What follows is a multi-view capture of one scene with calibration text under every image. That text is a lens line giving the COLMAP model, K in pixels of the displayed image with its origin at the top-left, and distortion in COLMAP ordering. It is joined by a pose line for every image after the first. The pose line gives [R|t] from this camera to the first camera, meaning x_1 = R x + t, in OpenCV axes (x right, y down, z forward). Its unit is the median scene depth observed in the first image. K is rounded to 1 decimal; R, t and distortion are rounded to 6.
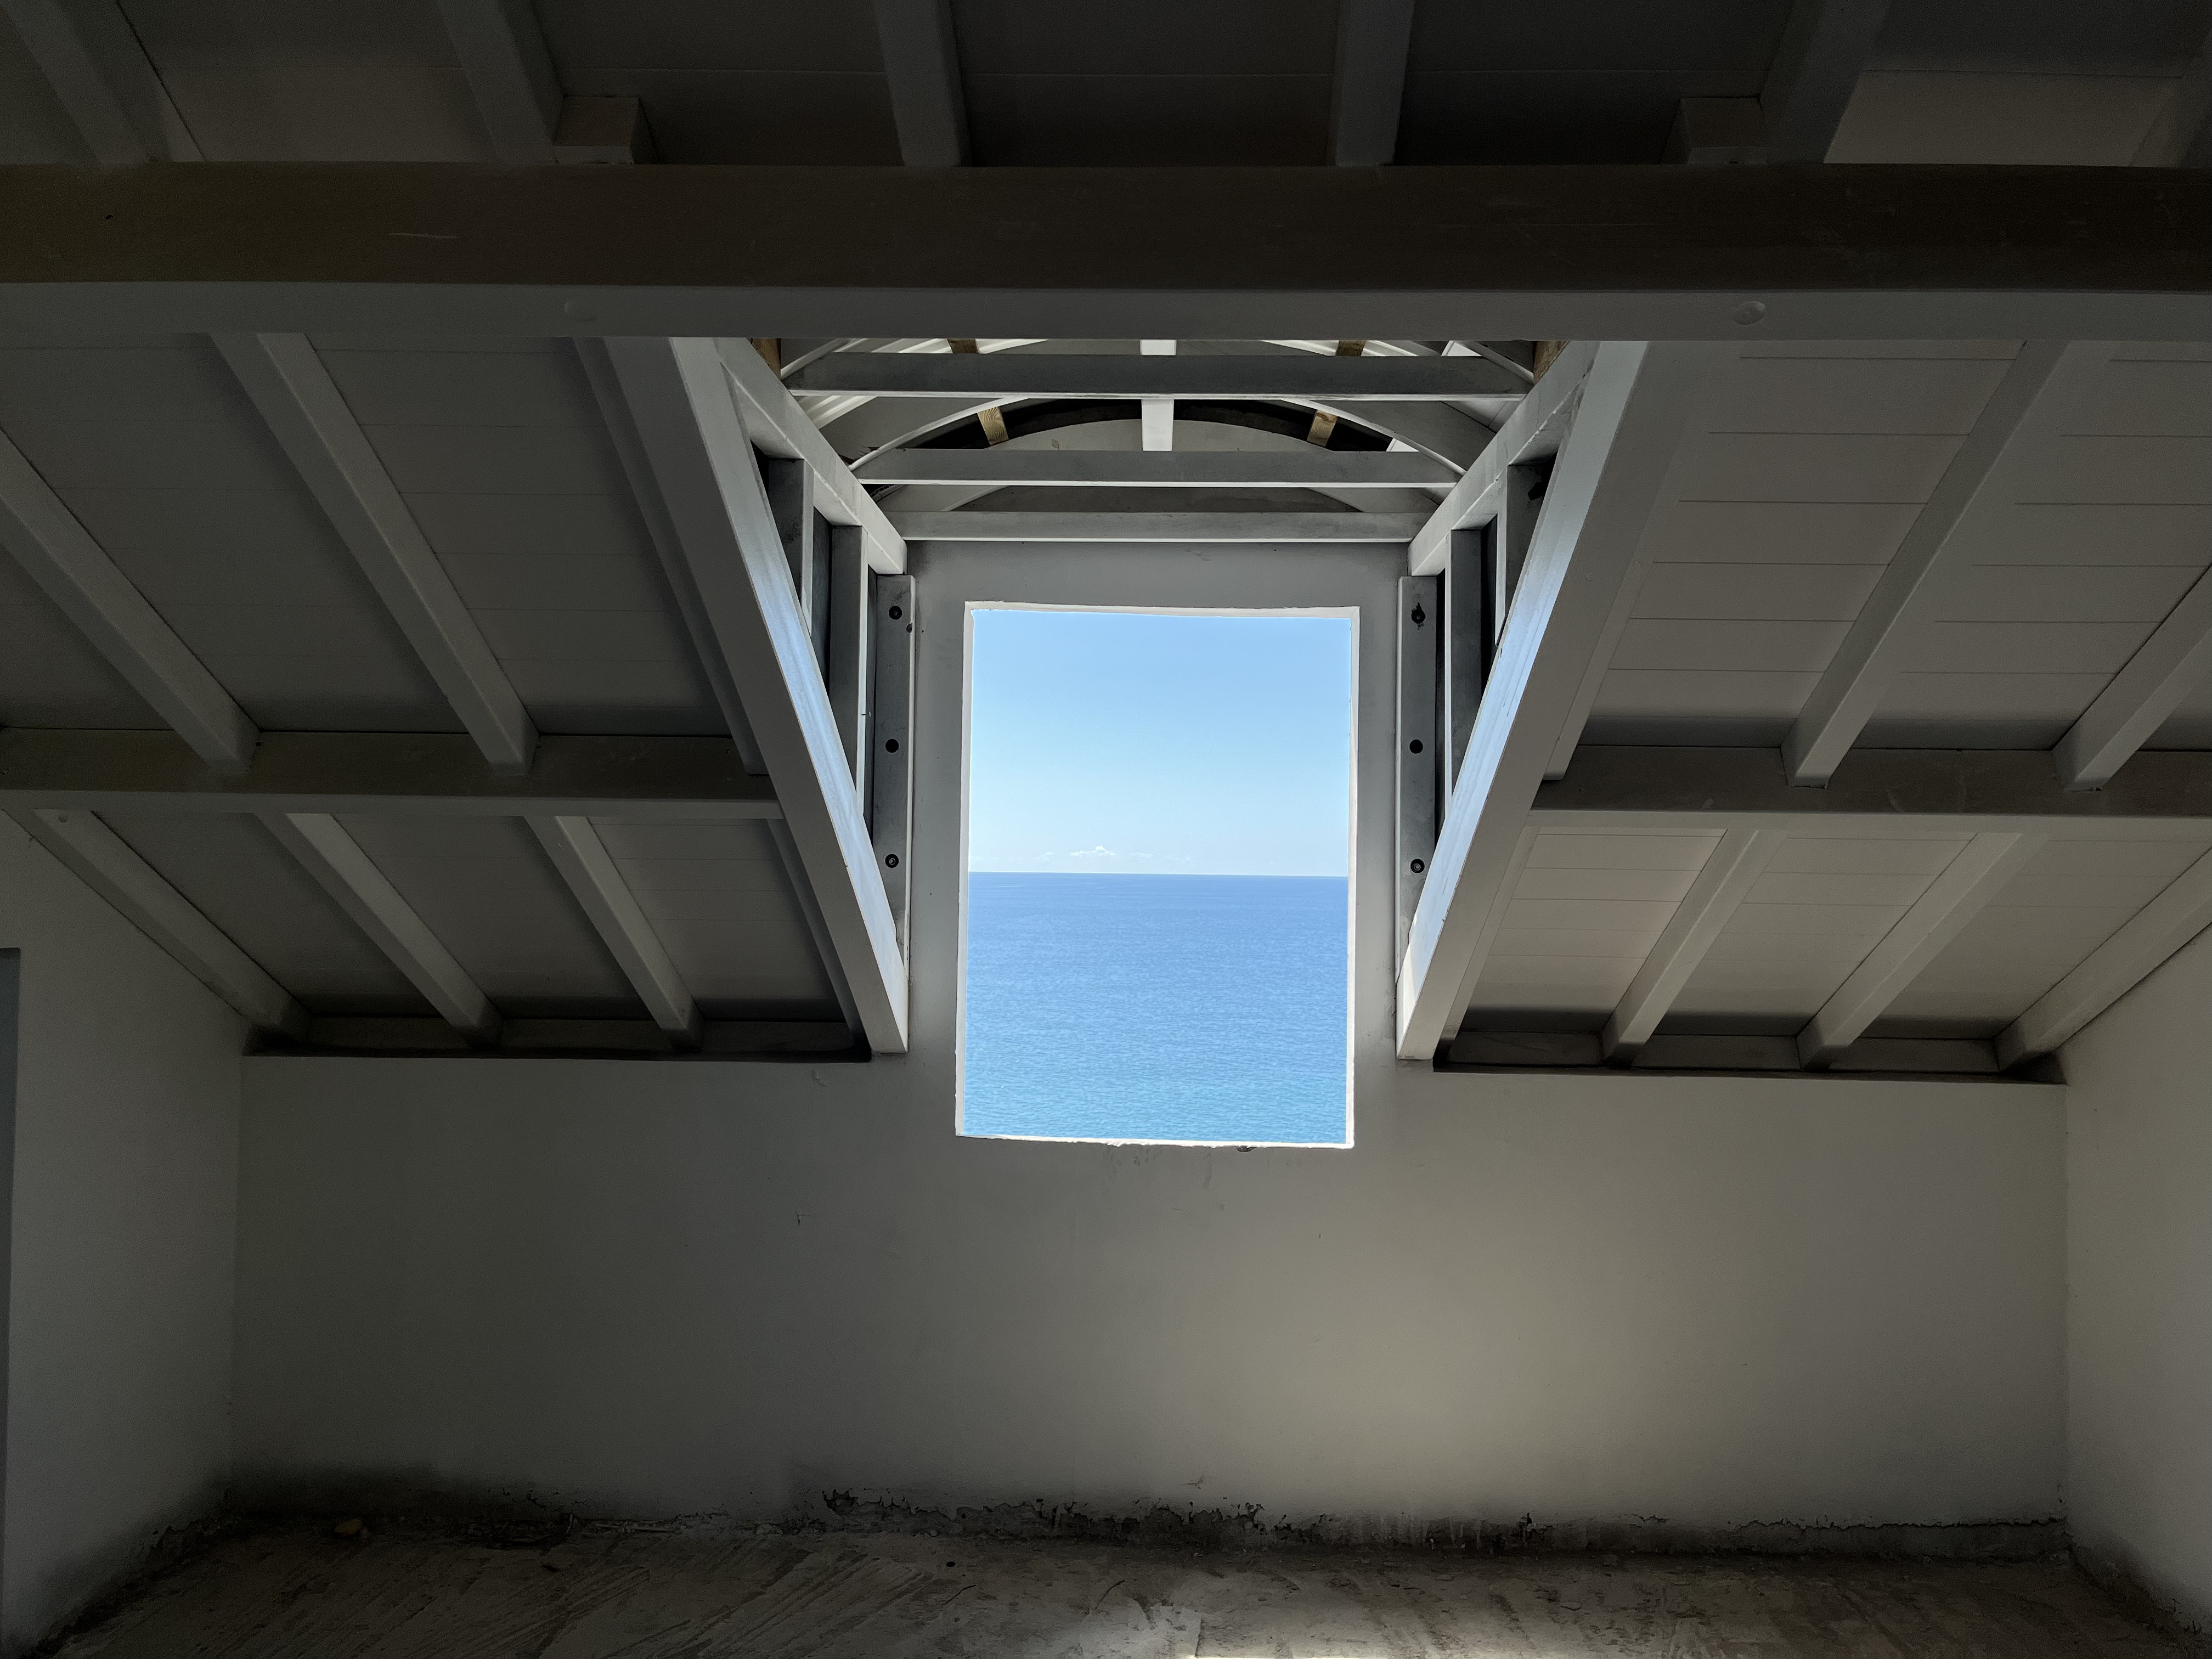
lens RADIAL K [[1672.7, 0, 1130.1], [0, 1672.7, 824.1], [0, 0, 1]] dist [0.071475, -0.092668]
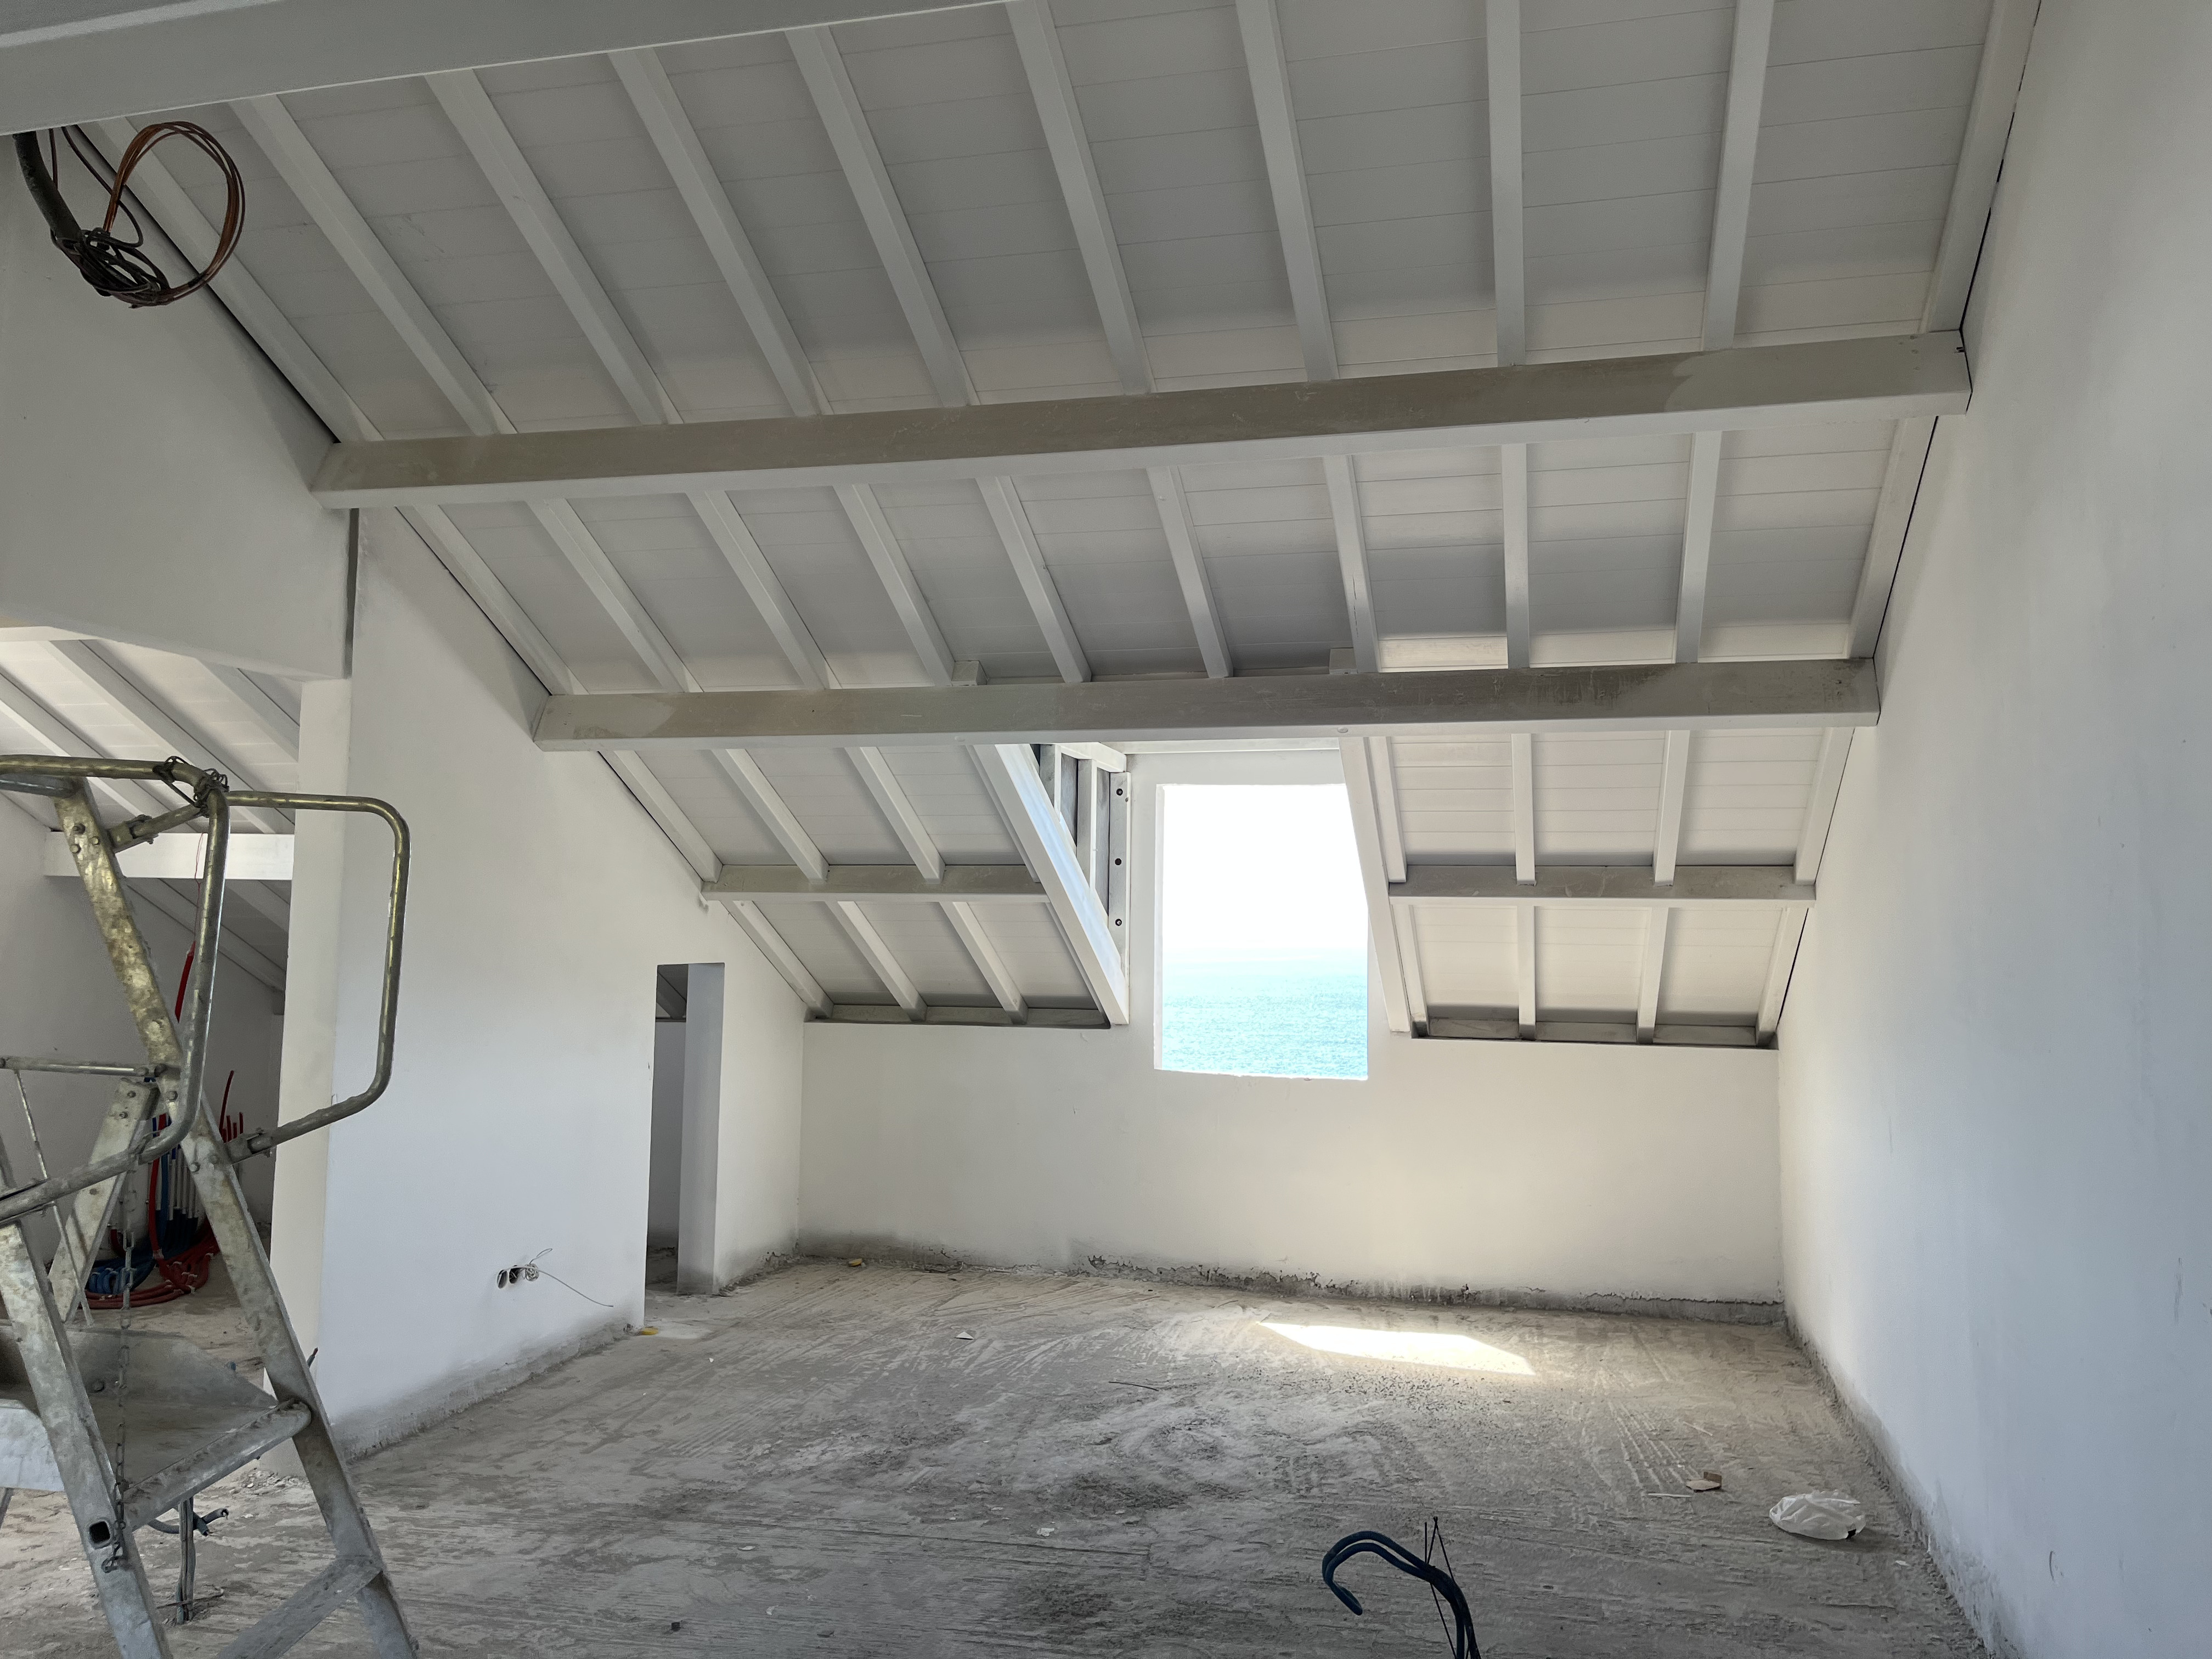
lens RADIAL K [[1672.7, 0, 1097.5], [0, 1672.7, 825.0], [0, 0, 1]] dist [0.071475, -0.092668]
pose [[0.970648, -0.017300, -0.239881, 0.295529], [0.007988, 0.999178, -0.039737, -0.013575], [0.240371, 0.036654, 0.969989, -0.863386]]
